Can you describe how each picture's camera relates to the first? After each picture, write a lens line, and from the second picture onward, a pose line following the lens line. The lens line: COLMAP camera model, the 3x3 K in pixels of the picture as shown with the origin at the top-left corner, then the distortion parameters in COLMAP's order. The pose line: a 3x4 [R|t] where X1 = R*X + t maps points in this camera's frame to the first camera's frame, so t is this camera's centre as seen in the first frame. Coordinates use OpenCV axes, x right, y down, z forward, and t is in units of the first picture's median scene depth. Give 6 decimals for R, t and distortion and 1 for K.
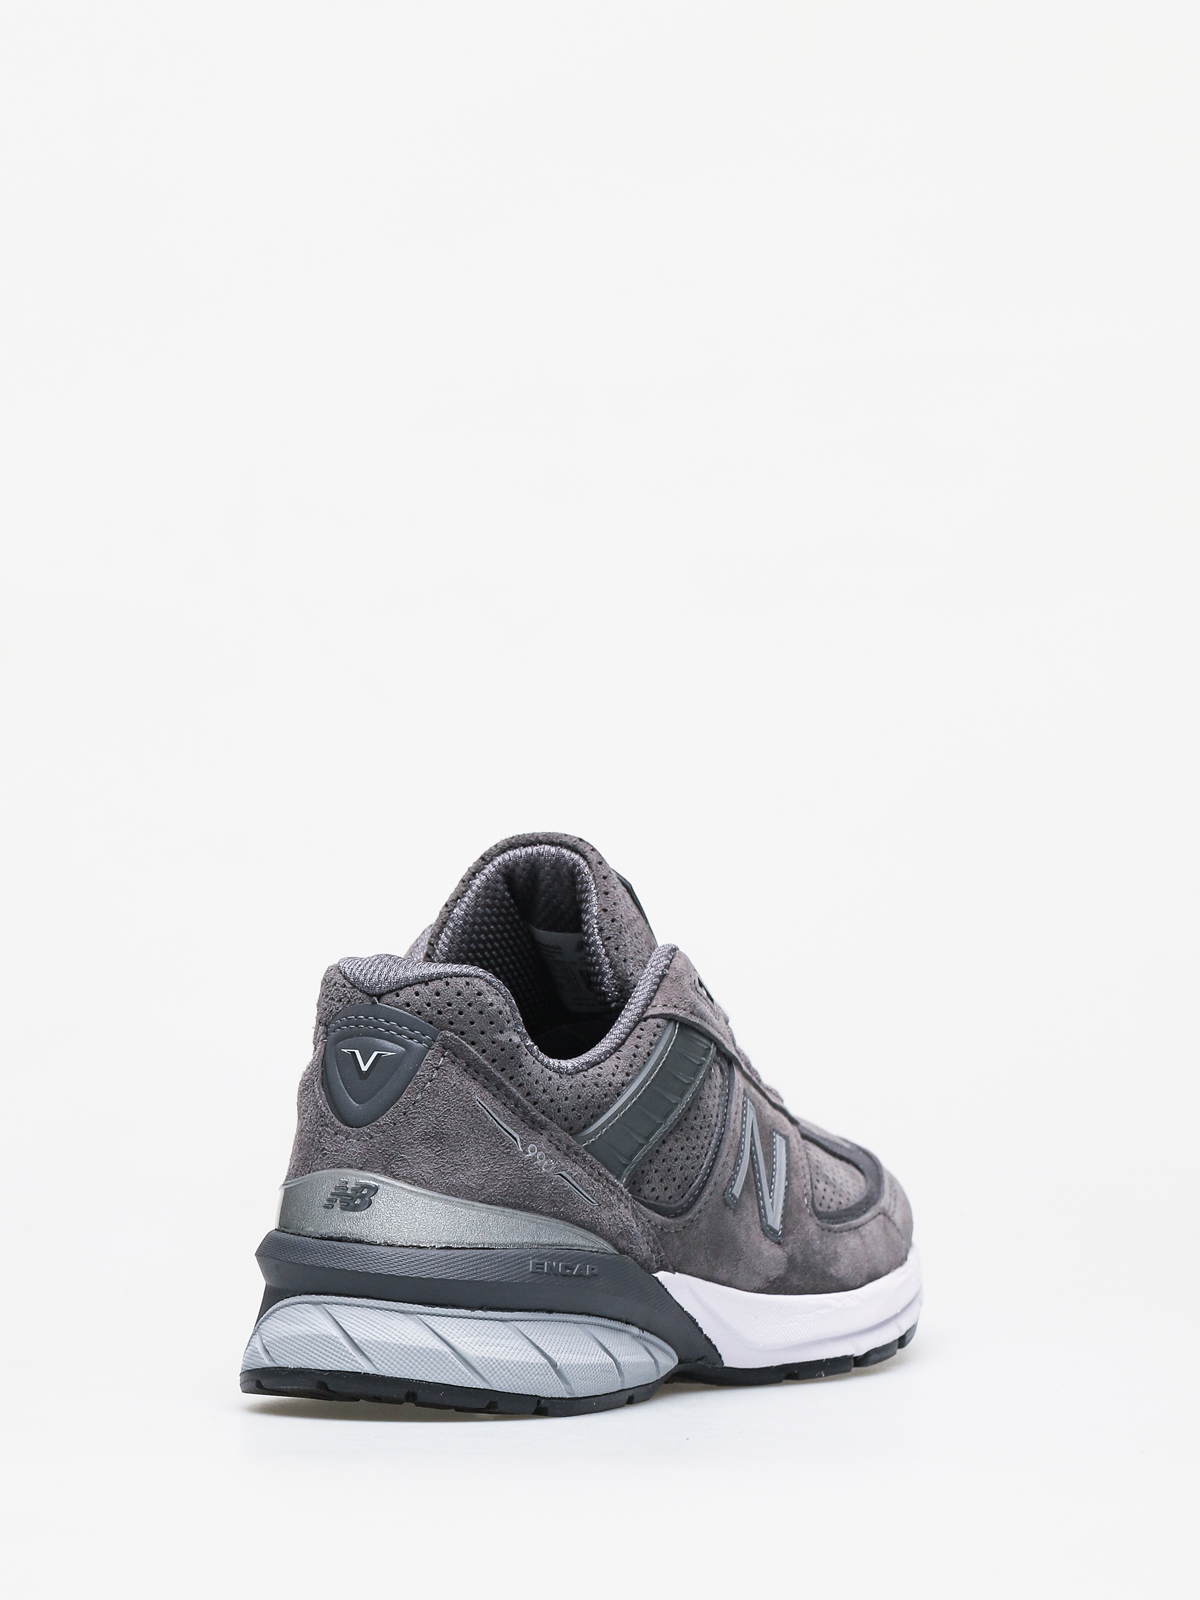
lens RADIAL K [[6627.4, 0, 600.3], [0, 6627.4, 799.8], [0, 0, 1]] dist [0.129609, 0.000000]
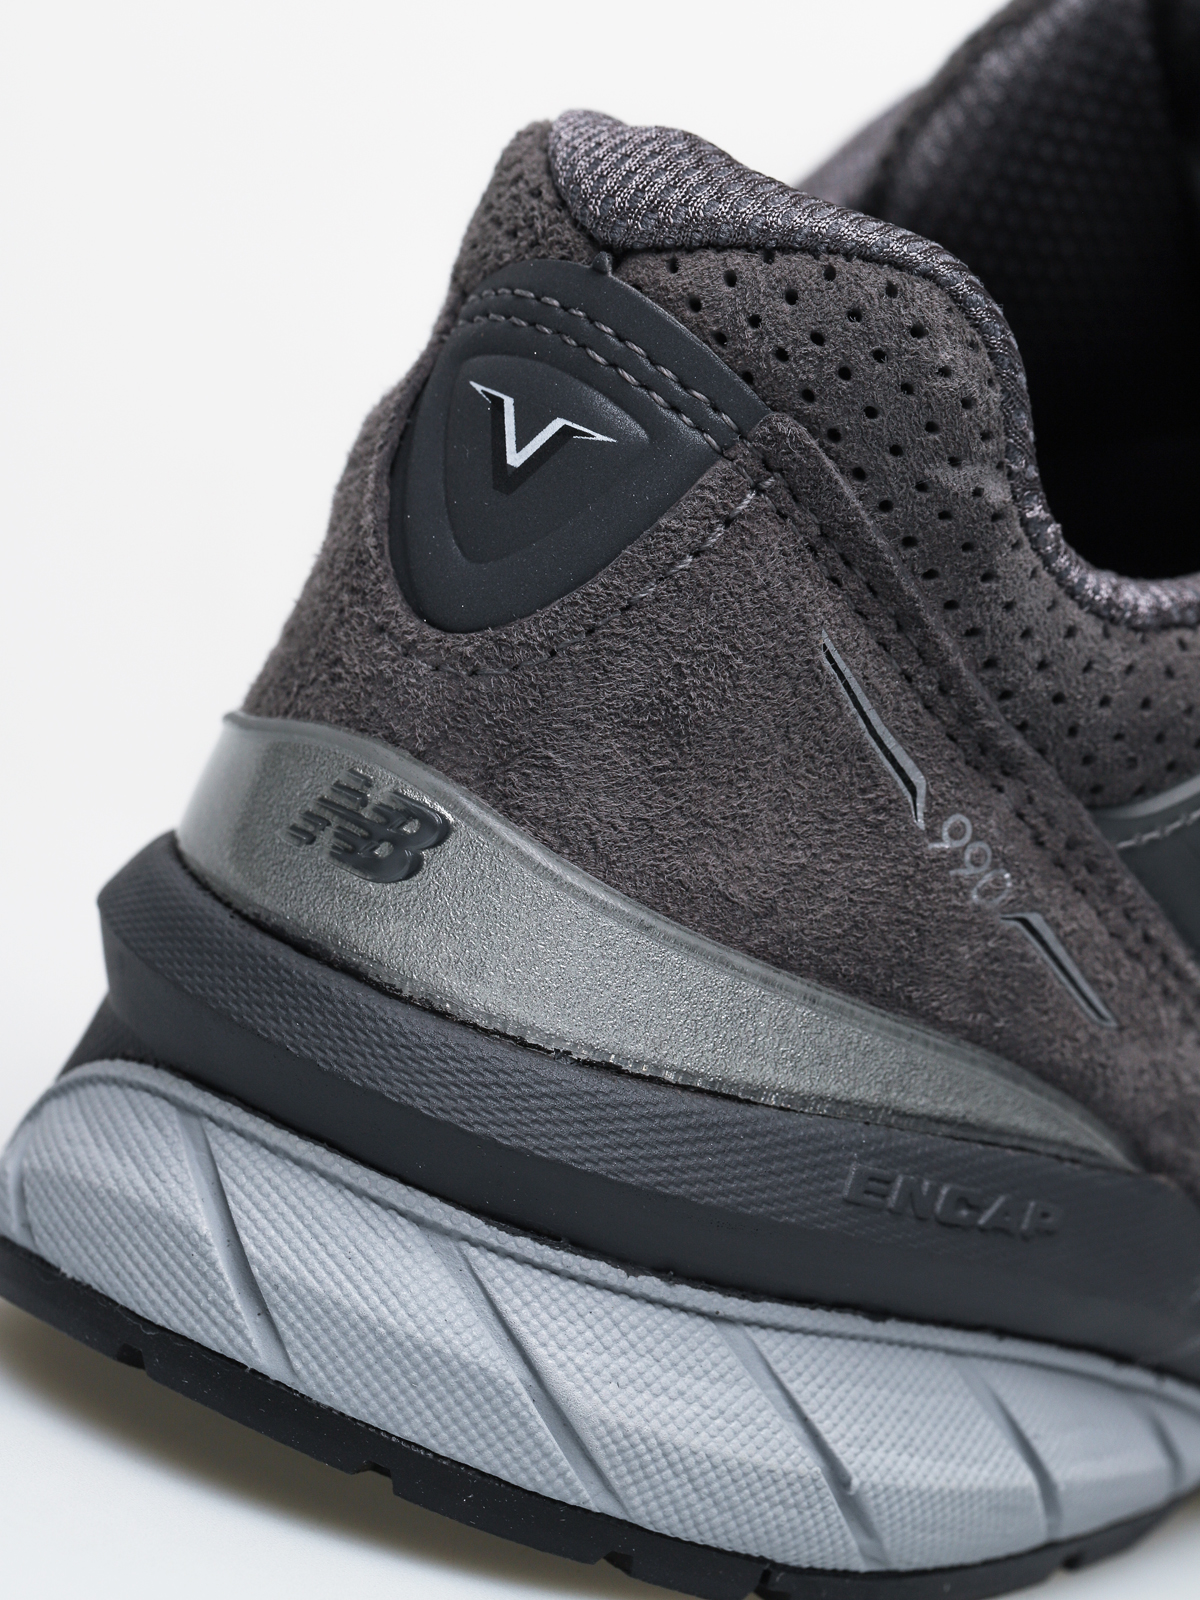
lens RADIAL K [[6627.4, 0, 600.0], [0, 6627.4, 795.7], [0, 0, 1]] dist [0.129609, 0.000000]
pose [[0.956218, 0.272657, -0.106329, 0.007261], [-0.255418, 0.954874, 0.151585, 0.006070], [0.142861, -0.117790, 0.982709, 0.679094]]
